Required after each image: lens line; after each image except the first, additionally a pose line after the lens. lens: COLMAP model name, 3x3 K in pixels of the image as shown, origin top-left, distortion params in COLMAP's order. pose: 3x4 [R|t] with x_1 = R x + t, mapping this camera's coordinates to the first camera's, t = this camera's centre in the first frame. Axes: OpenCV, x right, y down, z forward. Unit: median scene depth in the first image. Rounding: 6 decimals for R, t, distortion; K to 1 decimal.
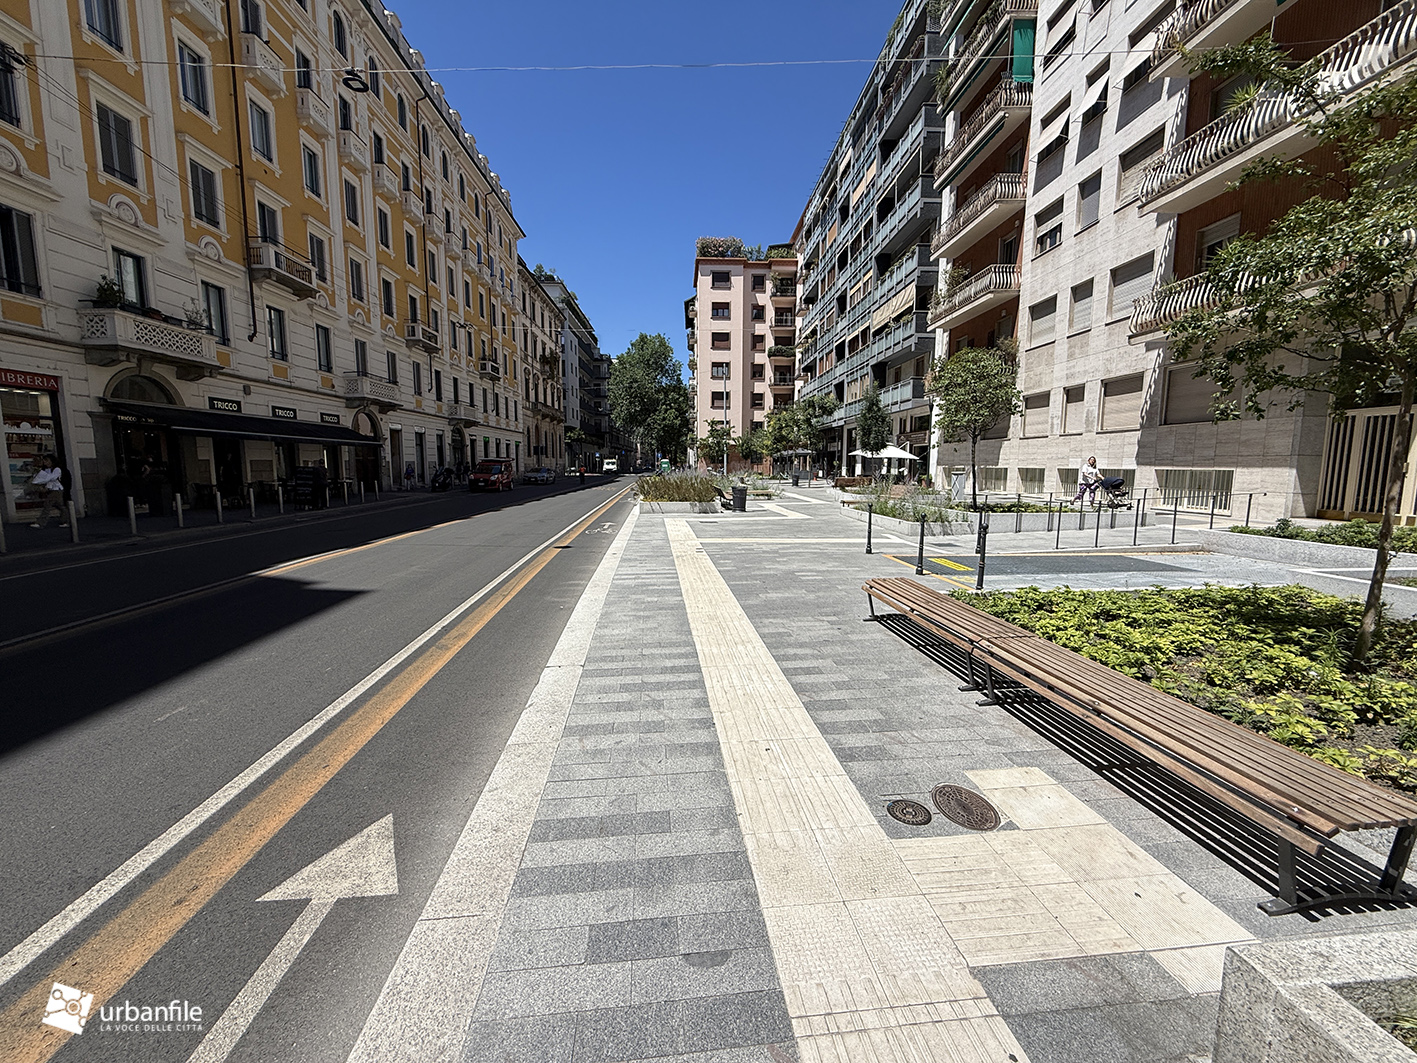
lens RADIAL K [[561.9, 0, 714.4], [0, 561.9, 542.7], [0, 0, 1]] dist [-0.009615, 0.000384]
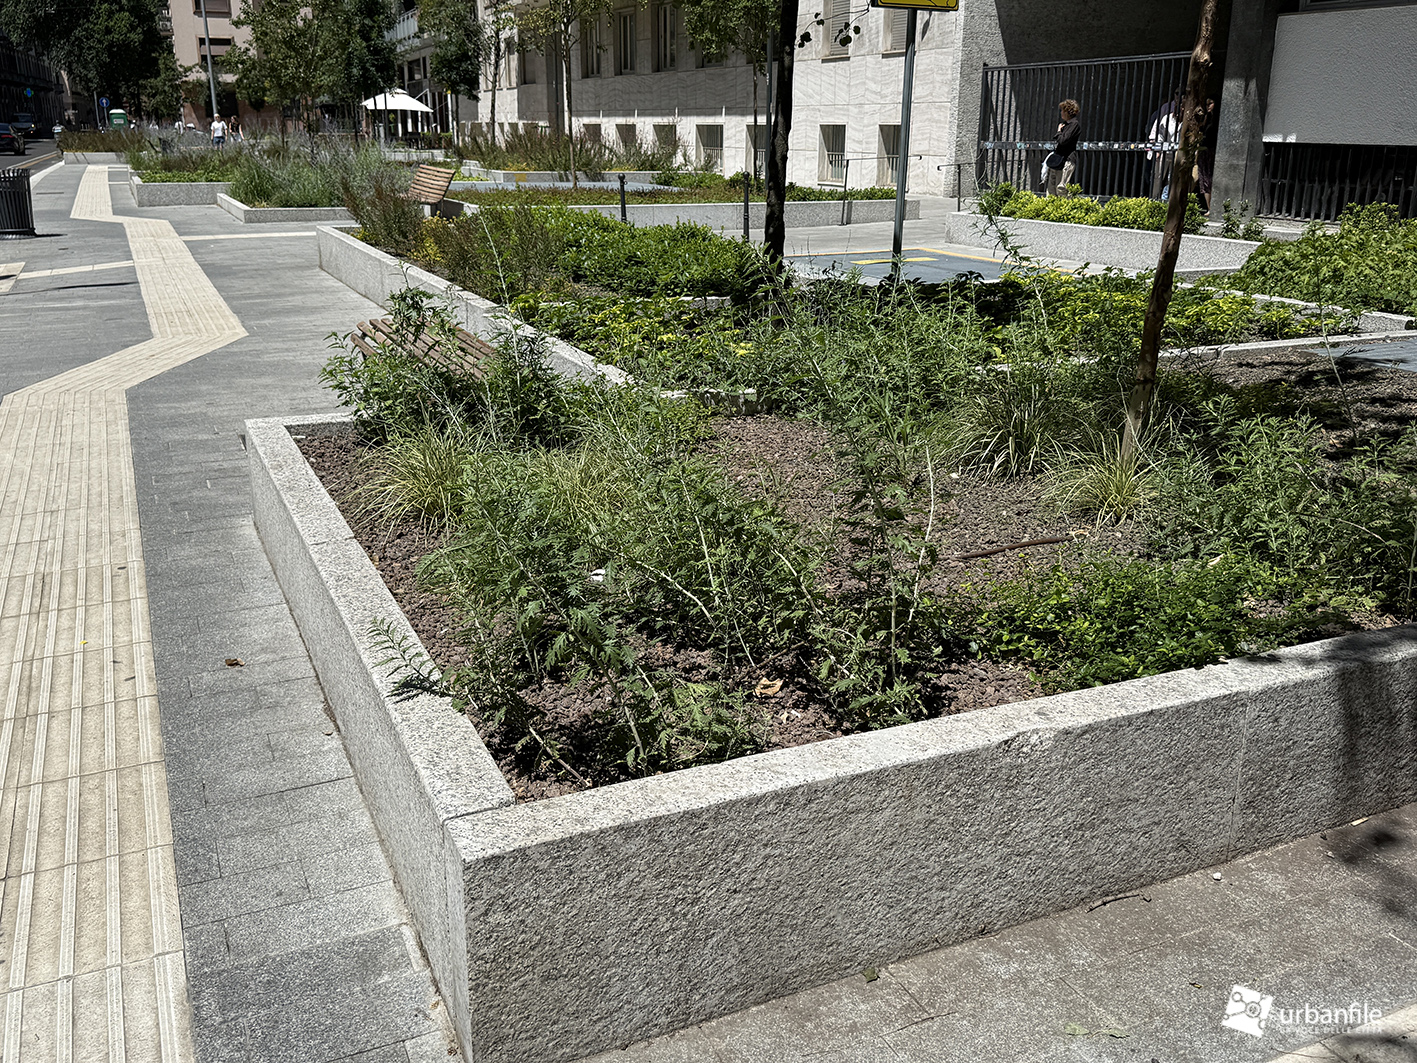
lens RADIAL K [[1290.5, 0, 701.0], [0, 1290.5, 561.2], [0, 0, 1]] dist [-0.005601, 0.000000]
pose [[0.955436, -0.088553, 0.281605, 0.132607], [0.034442, 0.980871, 0.191585, 0.130421], [-0.293184, -0.173348, 0.940209, -0.889778]]
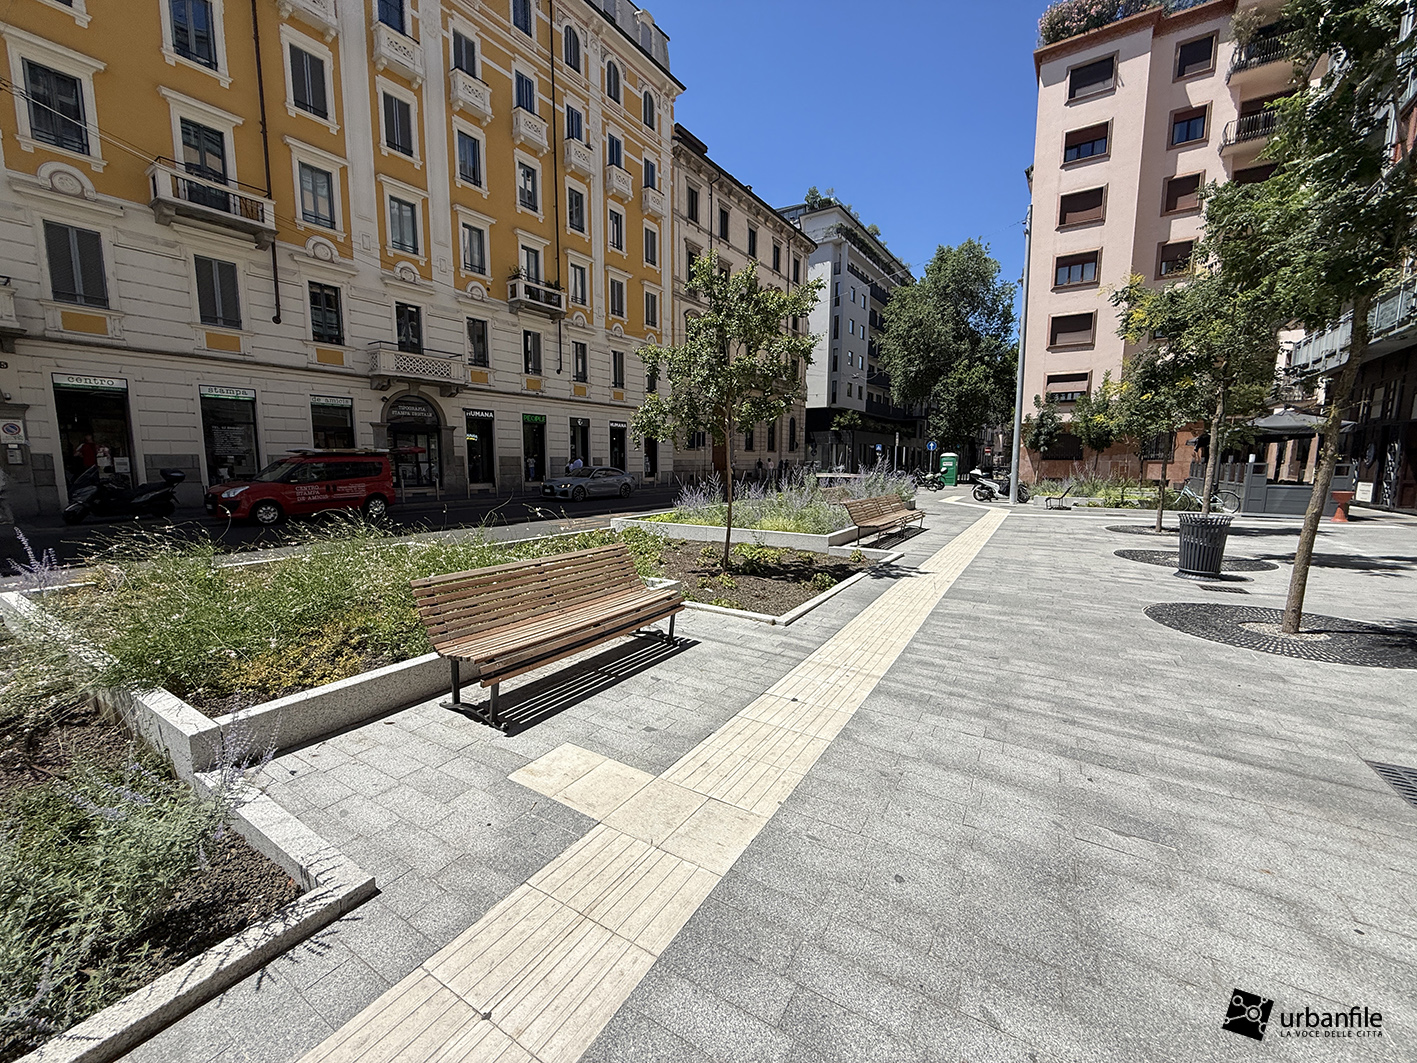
lens RADIAL K [[561.9, 0, 694.1], [0, 561.9, 534.2], [0, 0, 1]] dist [-0.009615, 0.000384]
pose [[0.783558, 0.084890, -0.615492, 0.137060], [-0.089818, 0.995693, 0.022983, -0.118386], [0.614792, 0.037273, 0.787808, 0.833265]]
